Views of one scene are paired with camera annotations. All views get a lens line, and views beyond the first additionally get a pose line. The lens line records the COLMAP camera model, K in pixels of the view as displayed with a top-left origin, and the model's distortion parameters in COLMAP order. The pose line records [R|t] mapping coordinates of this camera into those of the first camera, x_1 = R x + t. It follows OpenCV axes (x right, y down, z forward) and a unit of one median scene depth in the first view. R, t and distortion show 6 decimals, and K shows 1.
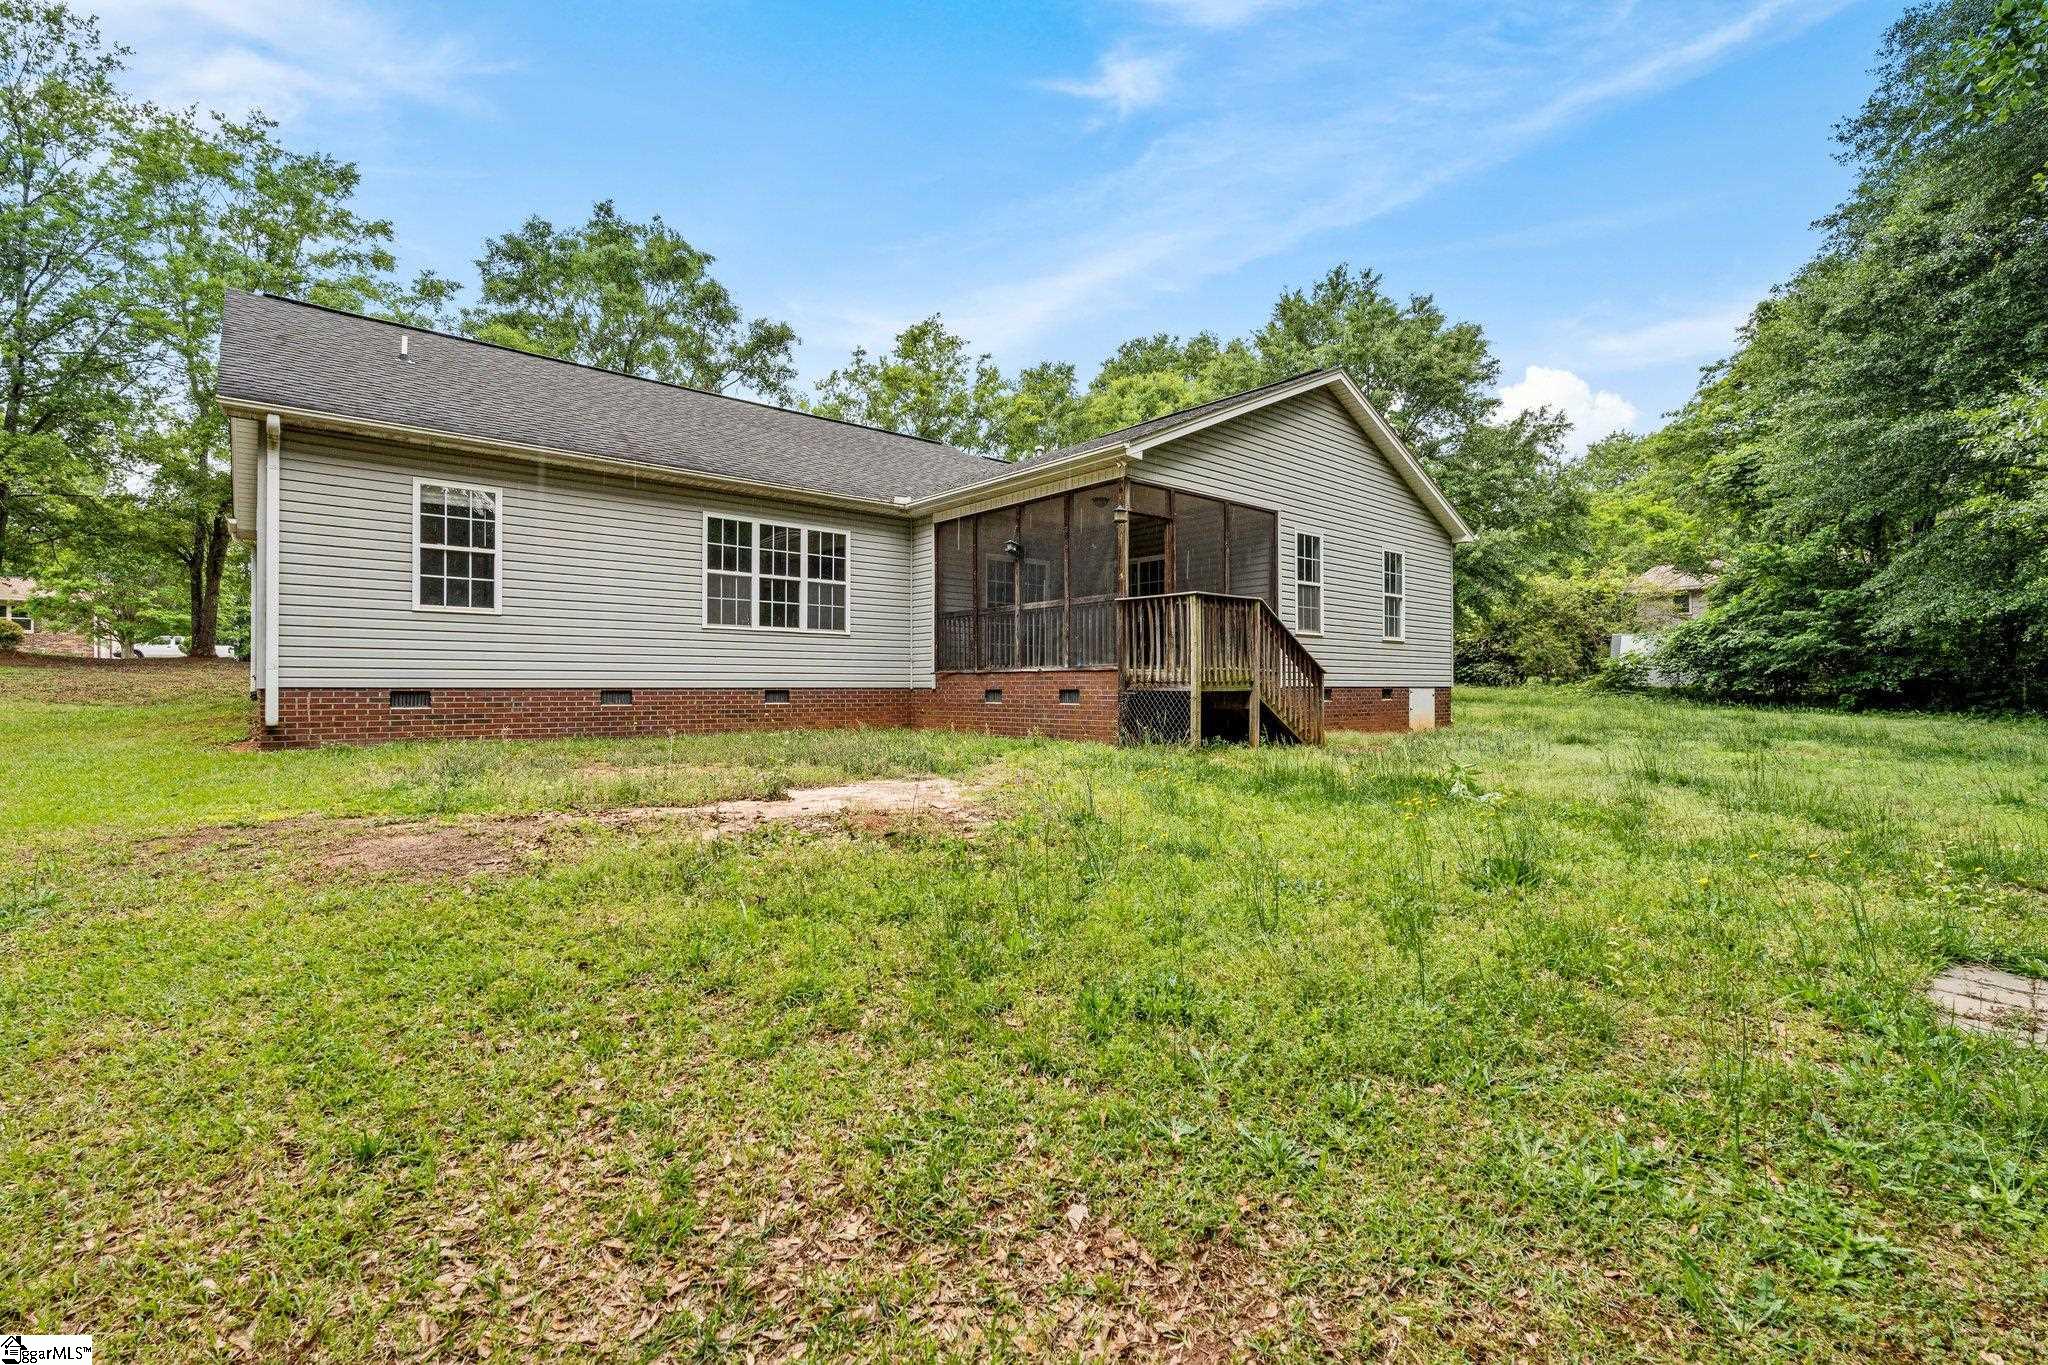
lens RADIAL K [[889.4, 0, 1022.8], [0, 889.4, 684.1], [0, 0, 1]] dist [-0.008682, -0.000048]
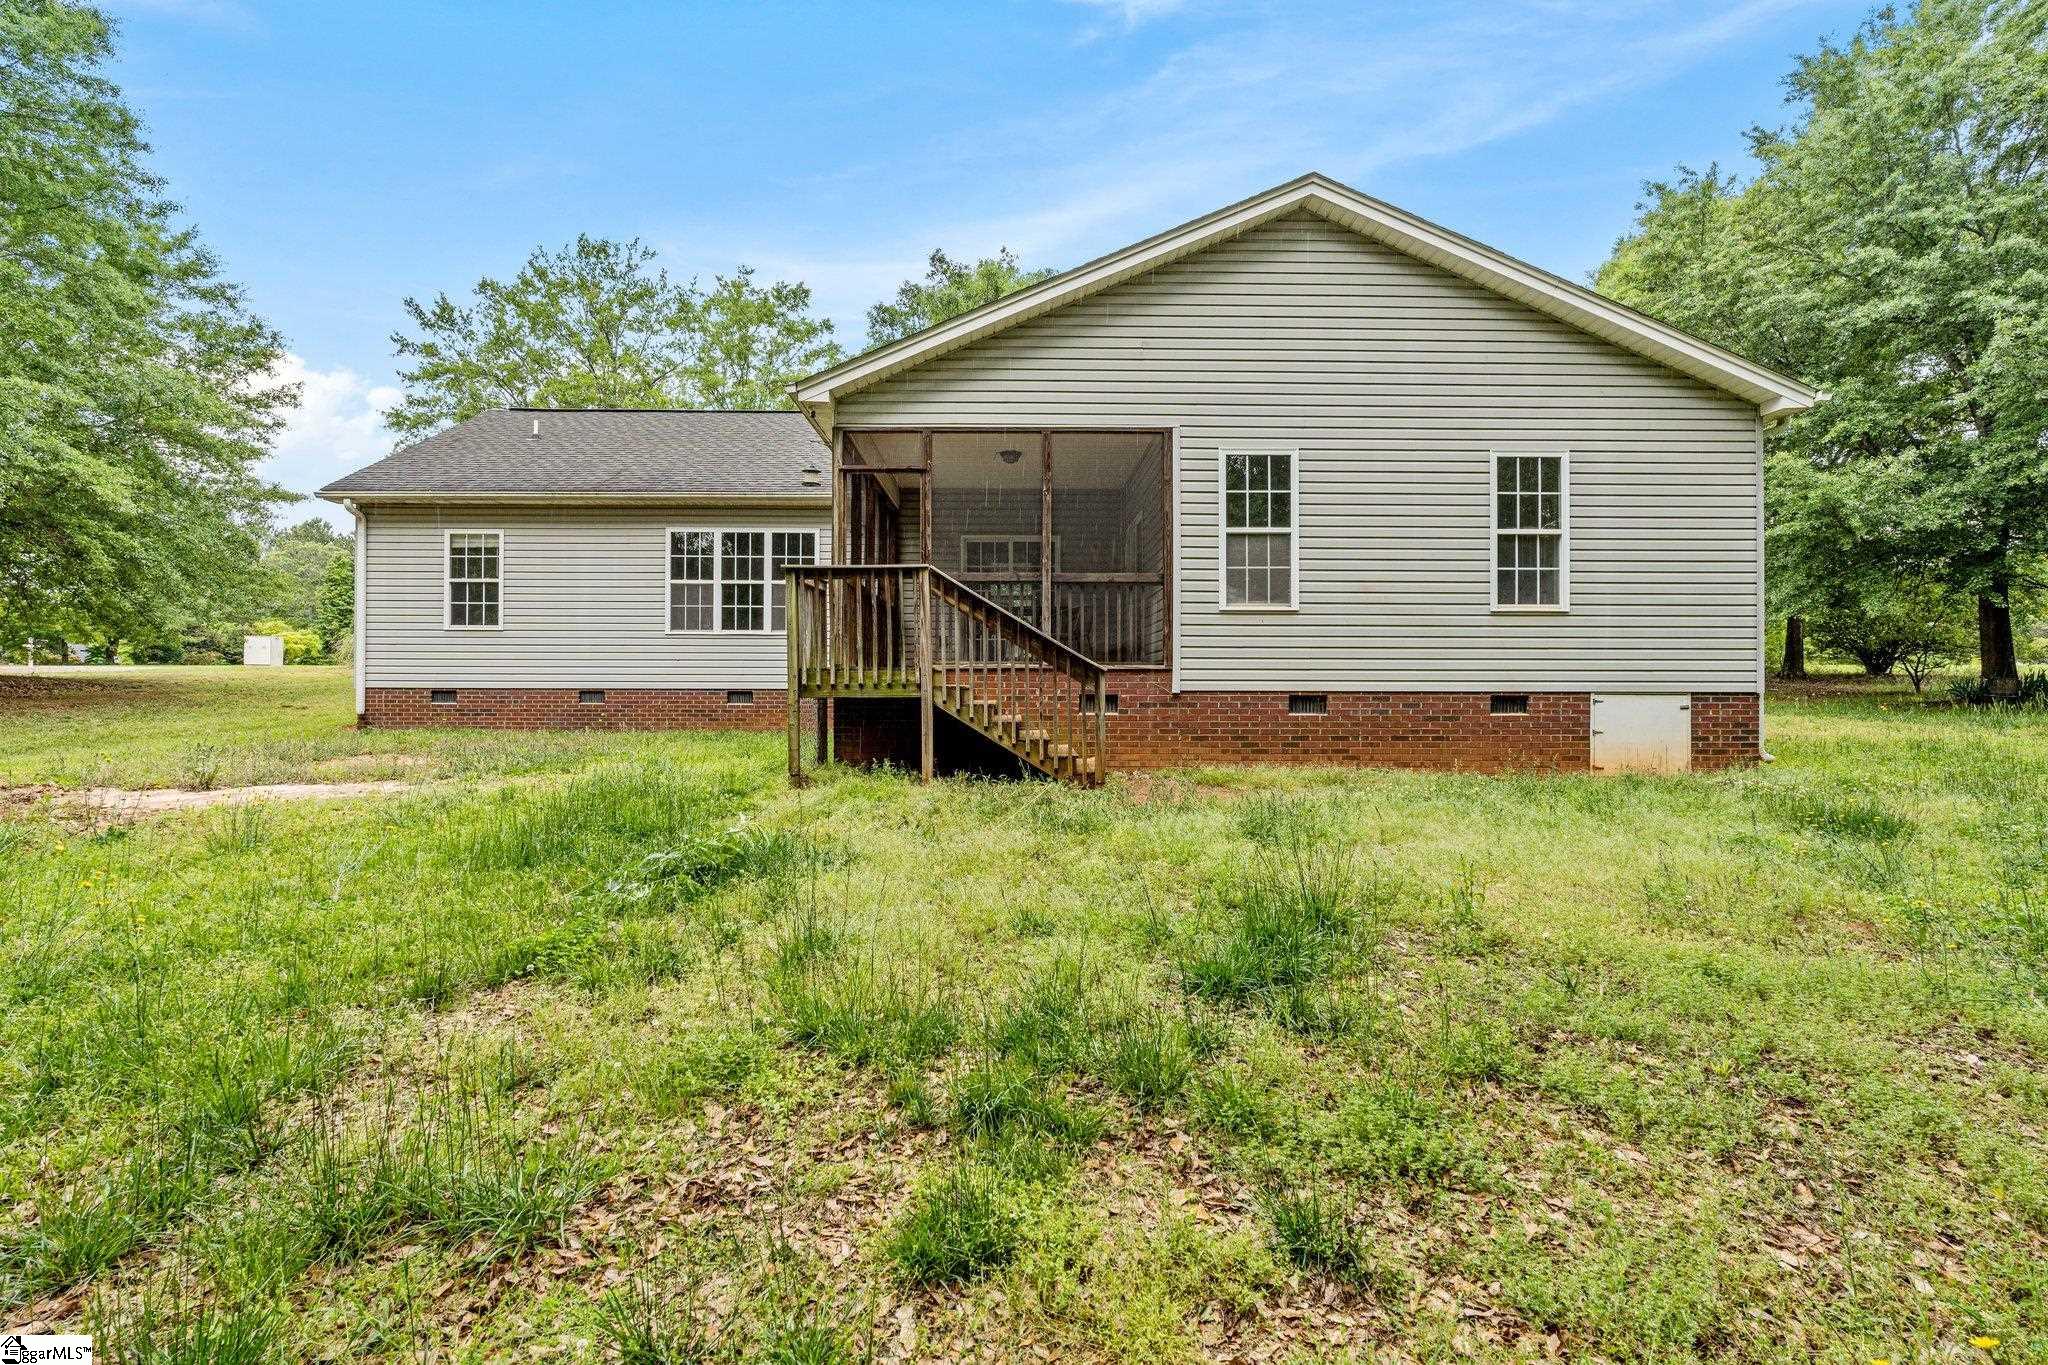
lens RADIAL K [[889.4, 0, 1023.7], [0, 889.4, 680.8], [0, 0, 1]] dist [-0.008682, -0.000048]
pose [[0.764009, -0.001461, -0.645204, 0.666977], [-0.000624, 0.999995, -0.003004, -0.002658], [0.645206, 0.002697, 0.764004, 0.439234]]
